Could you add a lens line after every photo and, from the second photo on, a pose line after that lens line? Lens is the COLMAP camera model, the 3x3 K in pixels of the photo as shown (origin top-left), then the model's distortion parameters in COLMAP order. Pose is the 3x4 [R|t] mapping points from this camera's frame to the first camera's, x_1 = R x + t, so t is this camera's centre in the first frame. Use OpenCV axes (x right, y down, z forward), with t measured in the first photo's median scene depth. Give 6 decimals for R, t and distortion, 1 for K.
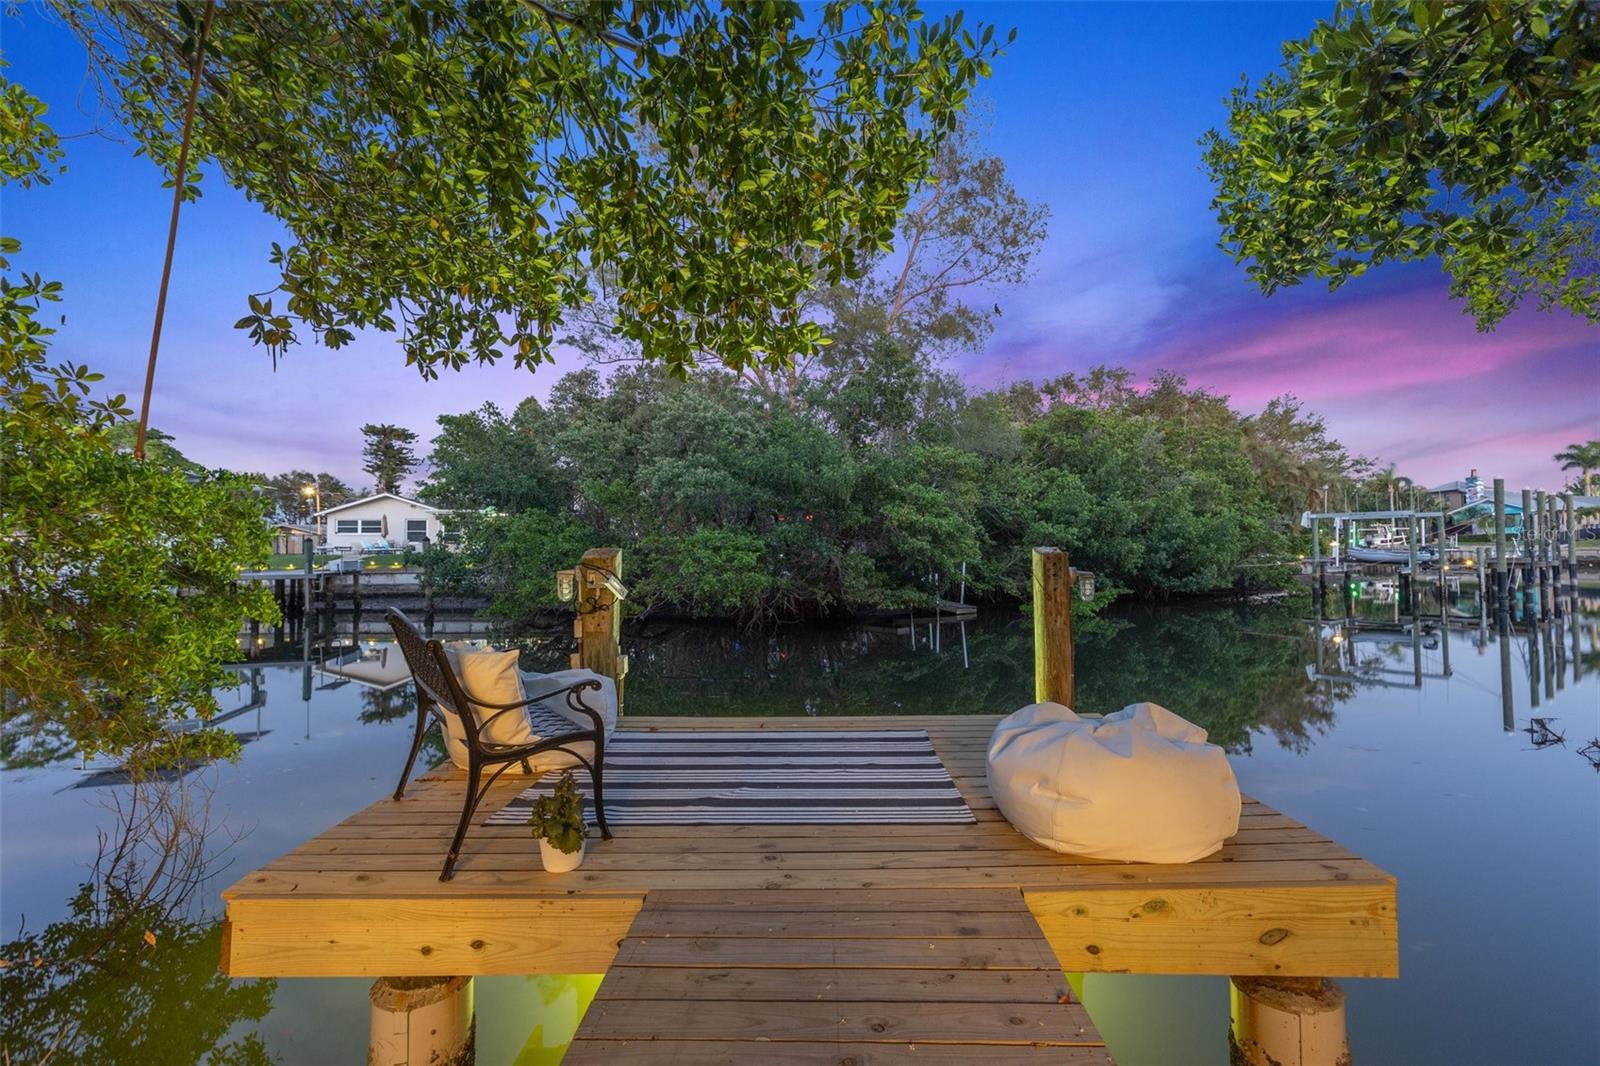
lens RADIAL K [[723.0, 0, 802.4], [0, 723.0, 538.5], [0, 0, 1]] dist [0.012458, -0.000030]
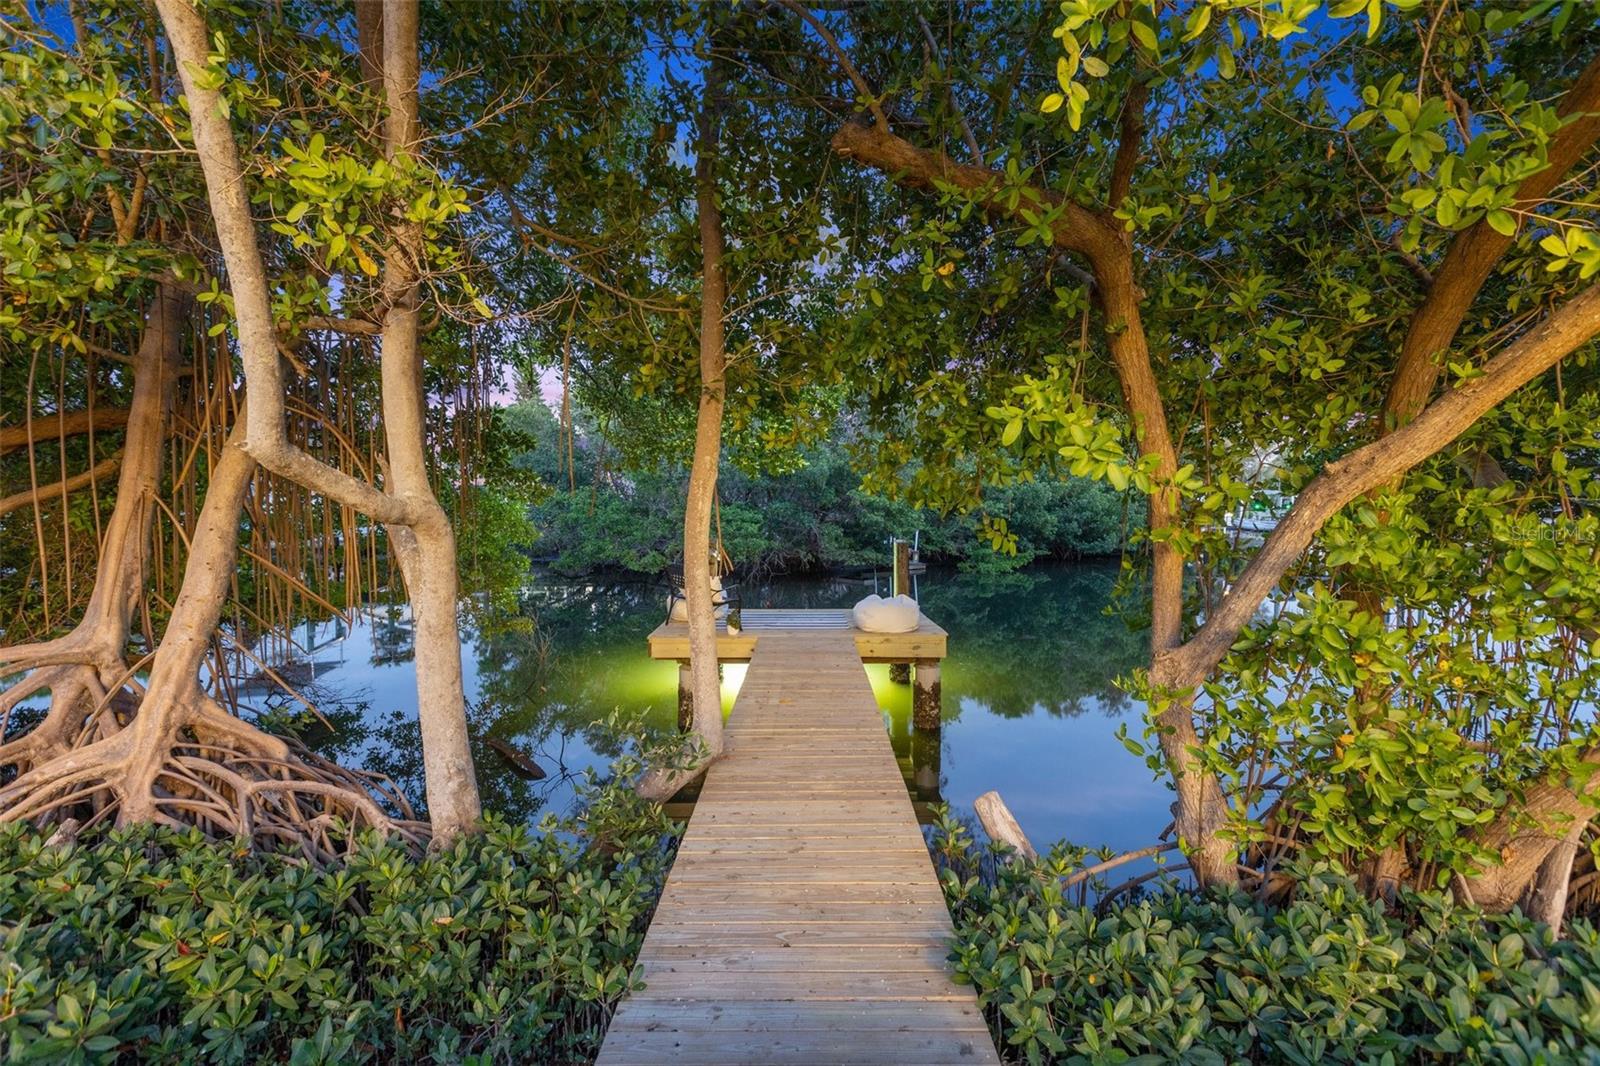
lens RADIAL K [[723.0, 0, 799.1], [0, 723.0, 528.4], [0, 0, 1]] dist [0.012458, -0.000030]
pose [[0.999759, 0.010173, 0.019464, -0.006858], [-0.011093, 0.998796, 0.047791, -0.026739], [-0.018954, -0.047995, 0.998668, -0.265219]]
